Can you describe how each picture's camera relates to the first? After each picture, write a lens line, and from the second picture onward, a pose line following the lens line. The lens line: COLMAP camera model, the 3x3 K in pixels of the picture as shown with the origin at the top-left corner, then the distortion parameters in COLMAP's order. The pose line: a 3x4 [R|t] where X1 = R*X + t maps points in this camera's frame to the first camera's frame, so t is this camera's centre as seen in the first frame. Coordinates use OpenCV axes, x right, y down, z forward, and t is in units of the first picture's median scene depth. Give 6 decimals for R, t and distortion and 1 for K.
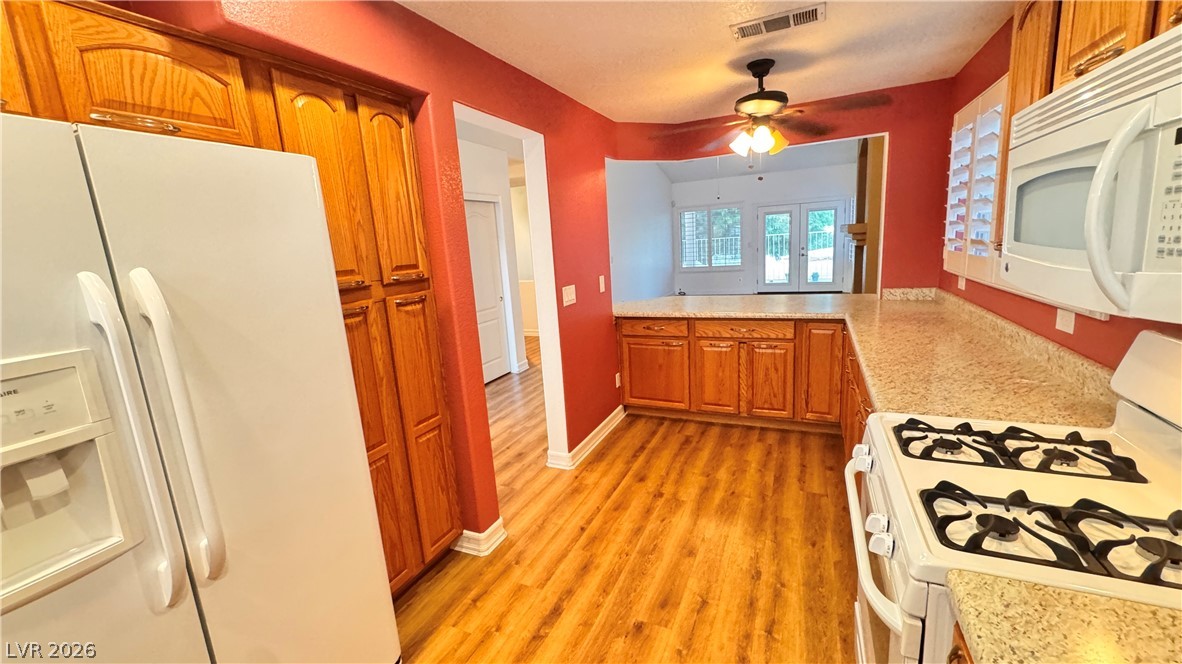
lens RADIAL K [[471.8, 0, 591.6], [0, 471.8, 328.3], [0, 0, 1]] dist [-0.000656, -0.000183]
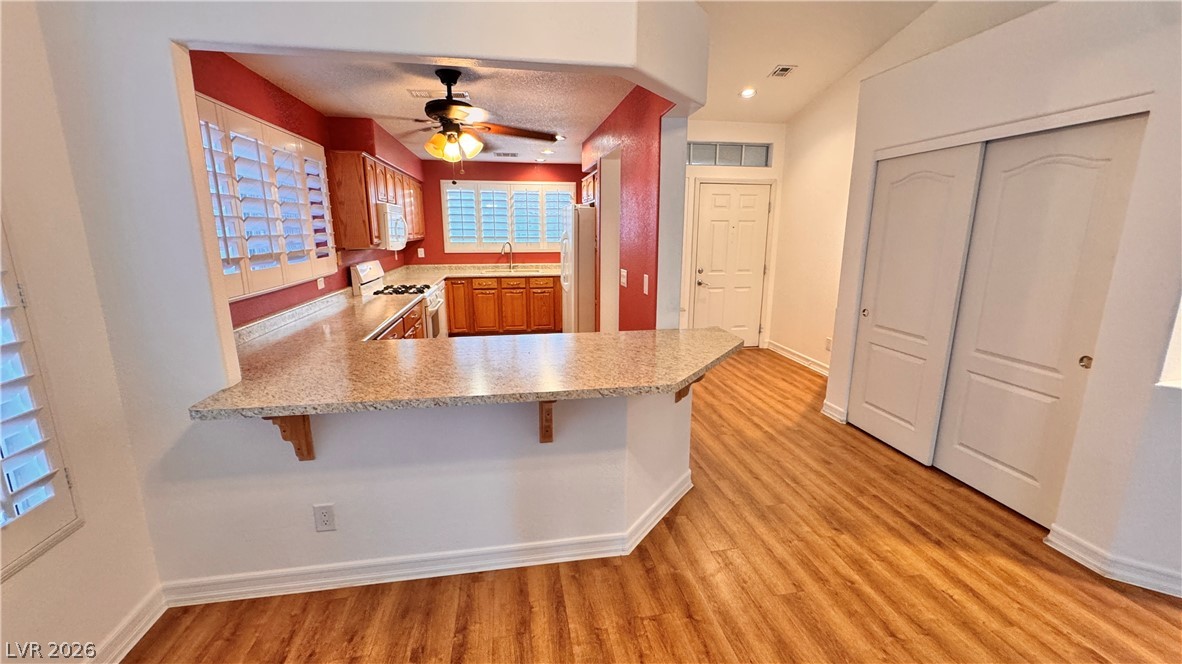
lens RADIAL K [[471.8, 0, 592.7], [0, 471.8, 327.1], [0, 0, 1]] dist [-0.000656, -0.000183]
pose [[-0.823495, 0.176396, -0.539204, 0.179519], [-0.052861, 0.922442, 0.382501, -0.107071], [0.564856, 0.343491, -0.750301, 0.506606]]
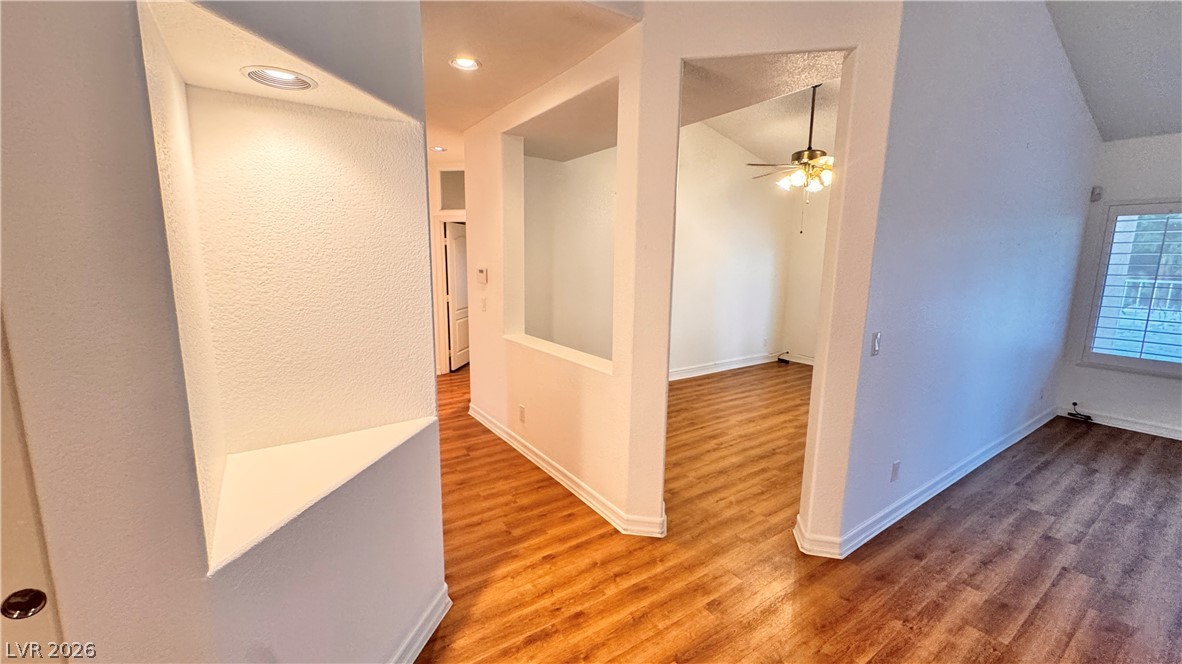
lens RADIAL K [[471.8, 0, 590.9], [0, 471.8, 327.7], [0, 0, 1]] dist [-0.000656, -0.000183]
pose [[0.851671, 0.151398, -0.501732, 0.027141], [-0.160391, 0.986724, 0.025487, -0.095069], [0.498929, 0.058767, 0.864648, 0.455246]]
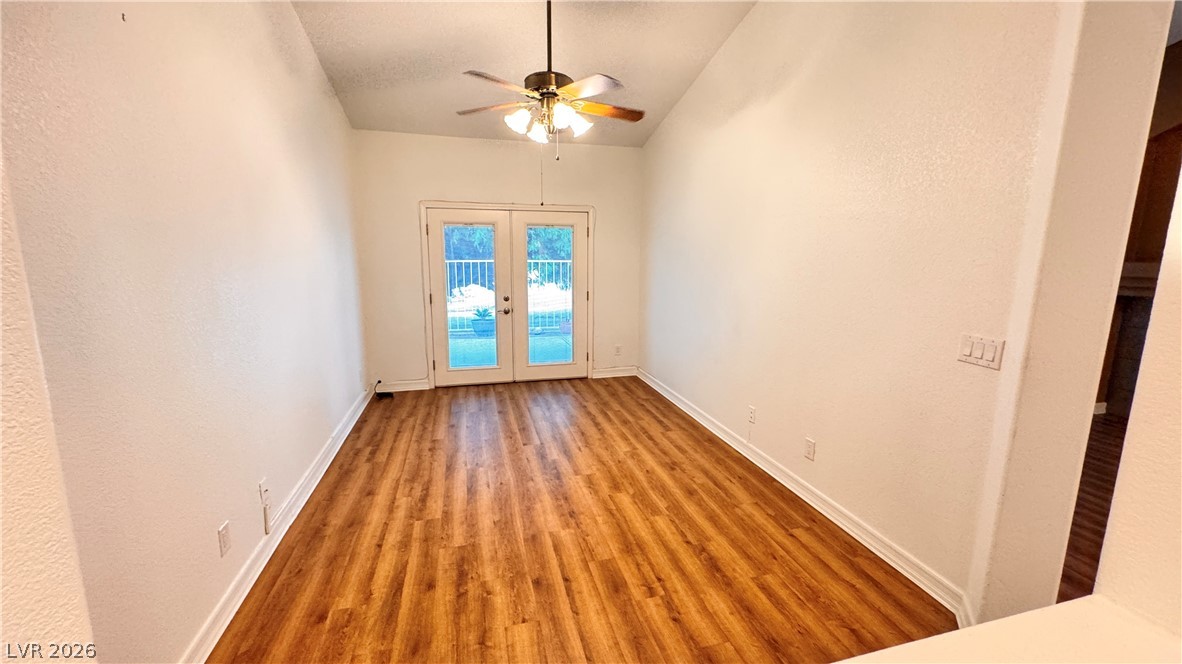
lens RADIAL K [[471.8, 0, 590.4], [0, 471.8, 331.4], [0, 0, 1]] dist [-0.000656, -0.000183]
pose [[0.773873, -0.041103, 0.632005, -0.189657], [0.060906, 0.998097, -0.009666, -0.119506], [-0.630405, 0.045973, 0.774904, 0.677727]]
